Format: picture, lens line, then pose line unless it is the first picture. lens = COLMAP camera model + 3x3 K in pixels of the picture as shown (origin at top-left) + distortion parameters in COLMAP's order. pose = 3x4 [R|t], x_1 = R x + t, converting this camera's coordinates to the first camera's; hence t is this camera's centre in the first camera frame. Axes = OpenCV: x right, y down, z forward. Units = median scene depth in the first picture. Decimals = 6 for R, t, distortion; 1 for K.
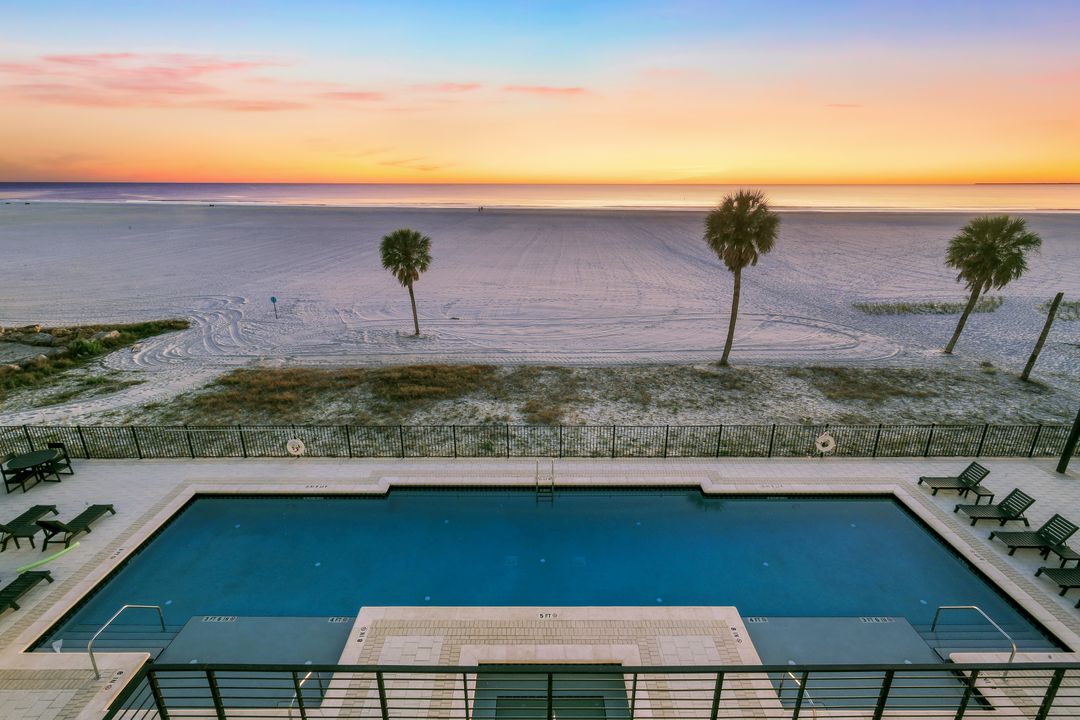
lens RADIAL K [[509.6, 0, 540.4], [0, 509.6, 351.0], [0, 0, 1]] dist [-0.002955, -0.000231]
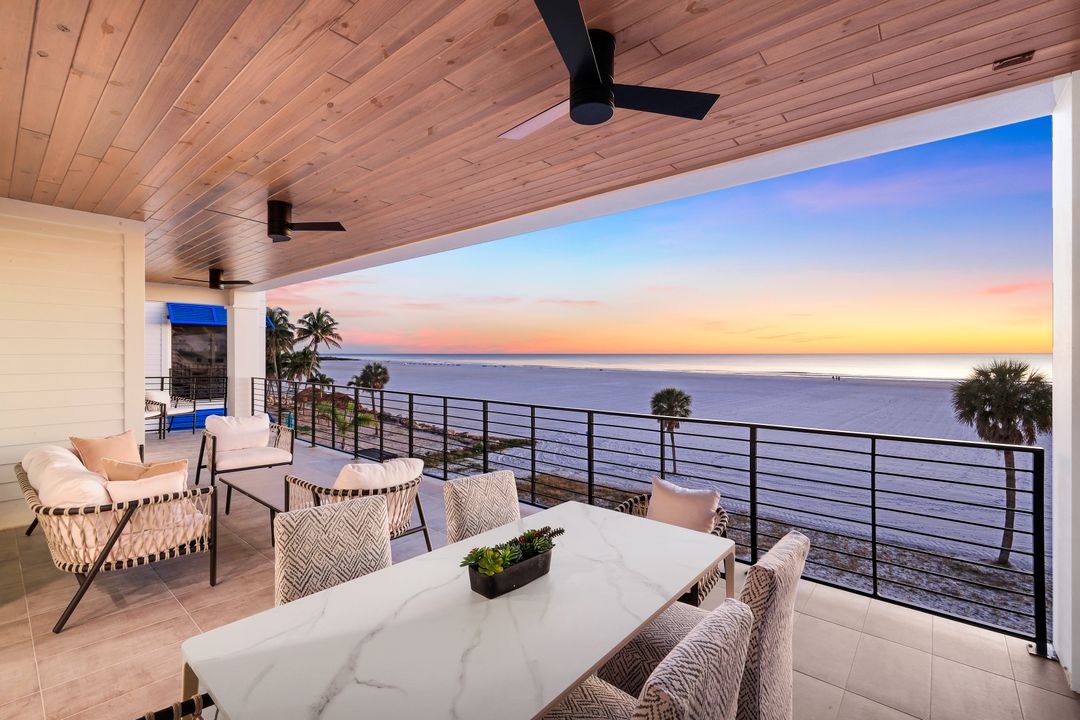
lens RADIAL K [[509.6, 0, 540.4], [0, 509.6, 351.0], [0, 0, 1]] dist [-0.002955, -0.000231]
pose [[0.740528, -0.009505, -0.671958, 0.401502], [-0.203244, 0.949907, -0.237421, 0.051532], [0.640554, 0.312388, 0.701501, -0.167529]]
